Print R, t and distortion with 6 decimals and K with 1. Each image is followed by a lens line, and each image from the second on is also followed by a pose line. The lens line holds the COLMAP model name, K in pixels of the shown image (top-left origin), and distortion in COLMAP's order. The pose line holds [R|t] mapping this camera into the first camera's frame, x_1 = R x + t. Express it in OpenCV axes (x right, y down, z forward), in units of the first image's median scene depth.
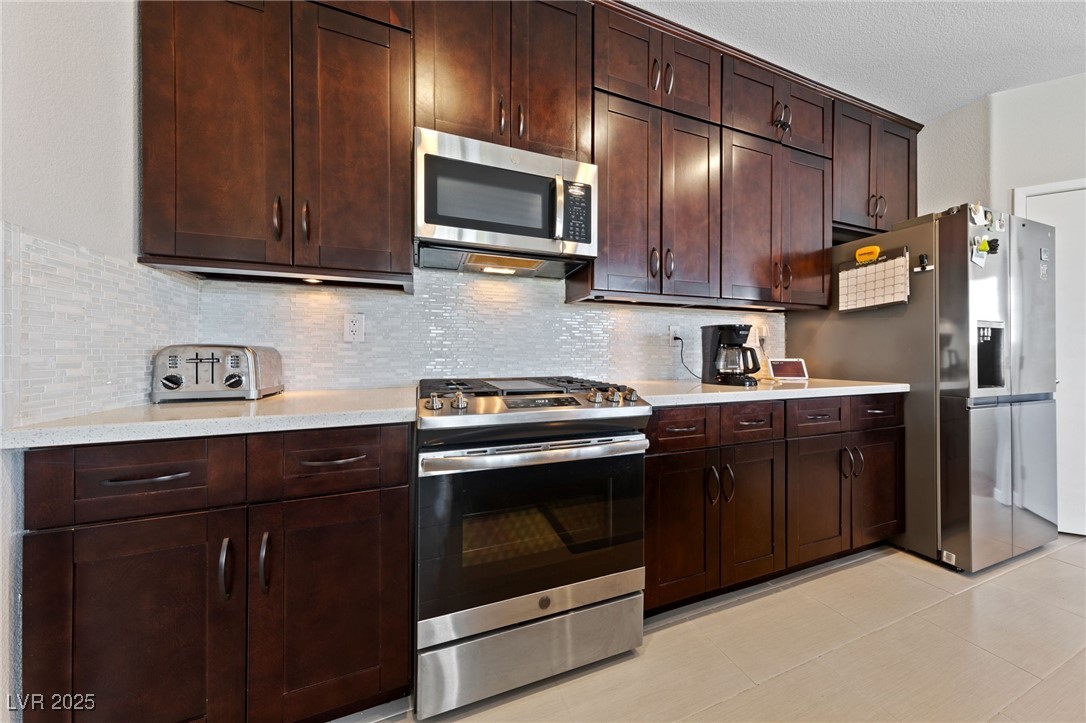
lens RADIAL K [[338.9, 0, 543.0], [0, 338.9, 361.5], [0, 0, 1]] dist [0.000698, 0.000060]
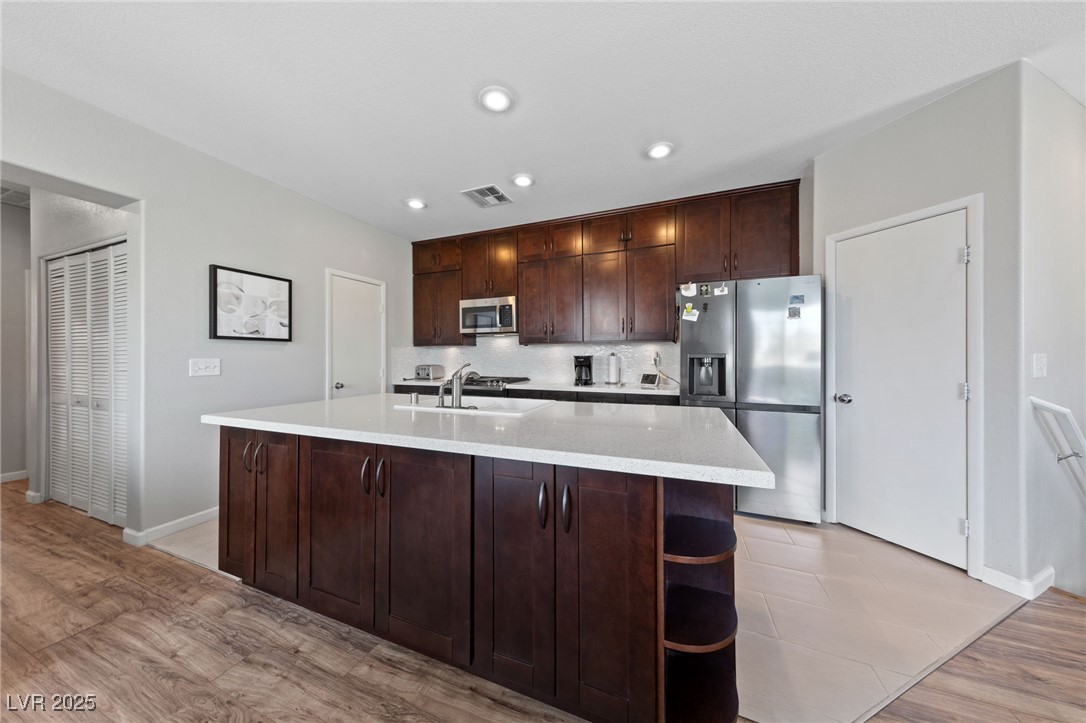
lens RADIAL K [[338.9, 0, 543.0], [0, 338.9, 361.5], [0, 0, 1]] dist [0.000698, 0.000060]
pose [[0.750974, 0.016574, -0.660124, 2.473091], [-0.002681, 0.999753, 0.022051, -0.169061], [0.660327, -0.014790, 0.750833, -0.983641]]
